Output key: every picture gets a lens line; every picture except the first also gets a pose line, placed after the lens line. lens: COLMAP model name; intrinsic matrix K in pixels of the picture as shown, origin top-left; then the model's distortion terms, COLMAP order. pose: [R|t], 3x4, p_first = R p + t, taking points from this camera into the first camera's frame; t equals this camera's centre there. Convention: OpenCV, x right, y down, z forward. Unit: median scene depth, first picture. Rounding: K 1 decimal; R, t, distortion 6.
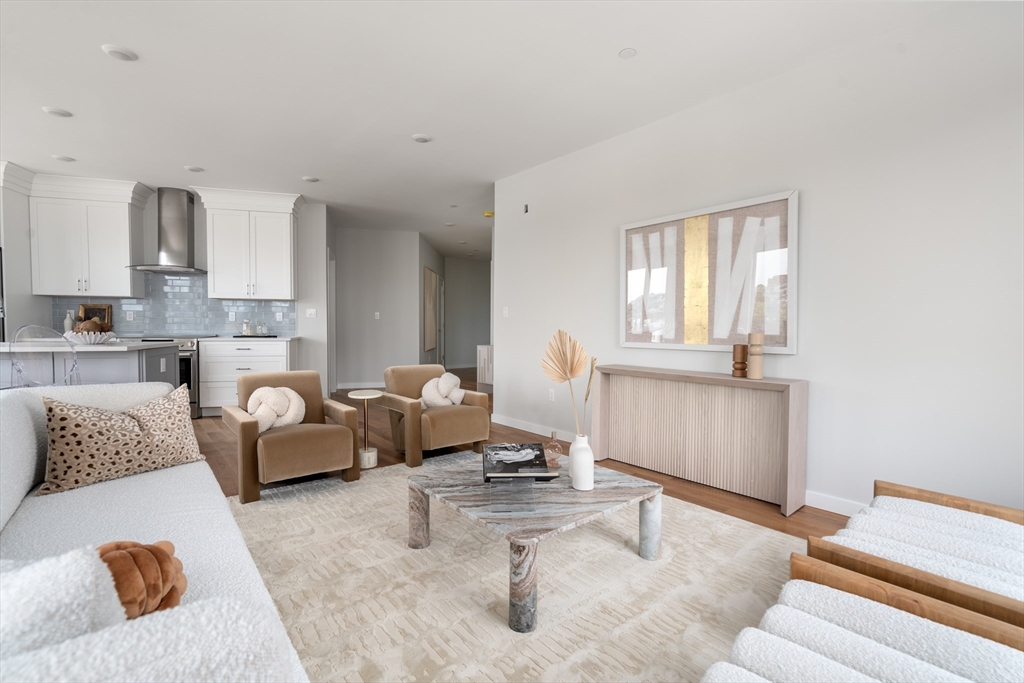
lens RADIAL K [[479.1, 0, 512.0], [0, 479.1, 341.5], [0, 0, 1]] dist [0.000182, -0.000008]
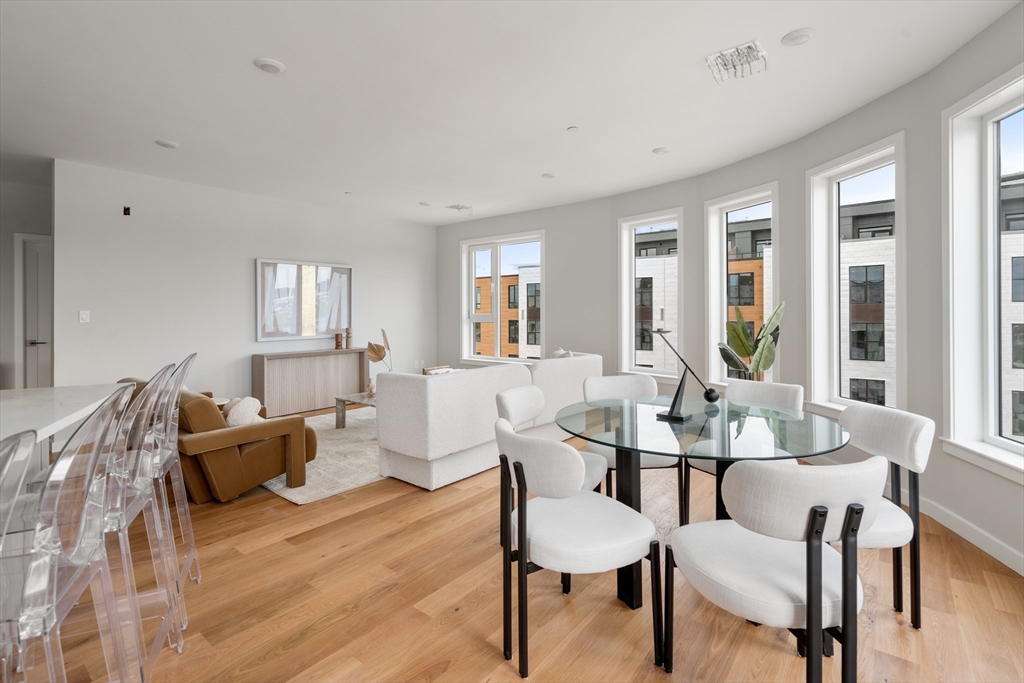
lens RADIAL K [[480.4, 0, 512.5], [0, 480.4, 307.5], [0, 0, 1]] dist [-0.000154, -0.000130]
pose [[-0.217193, -0.000390, 0.976129, -1.598280], [0.031211, 0.999486, 0.007344, -0.092009], [-0.975630, 0.032061, -0.217069, 0.657452]]
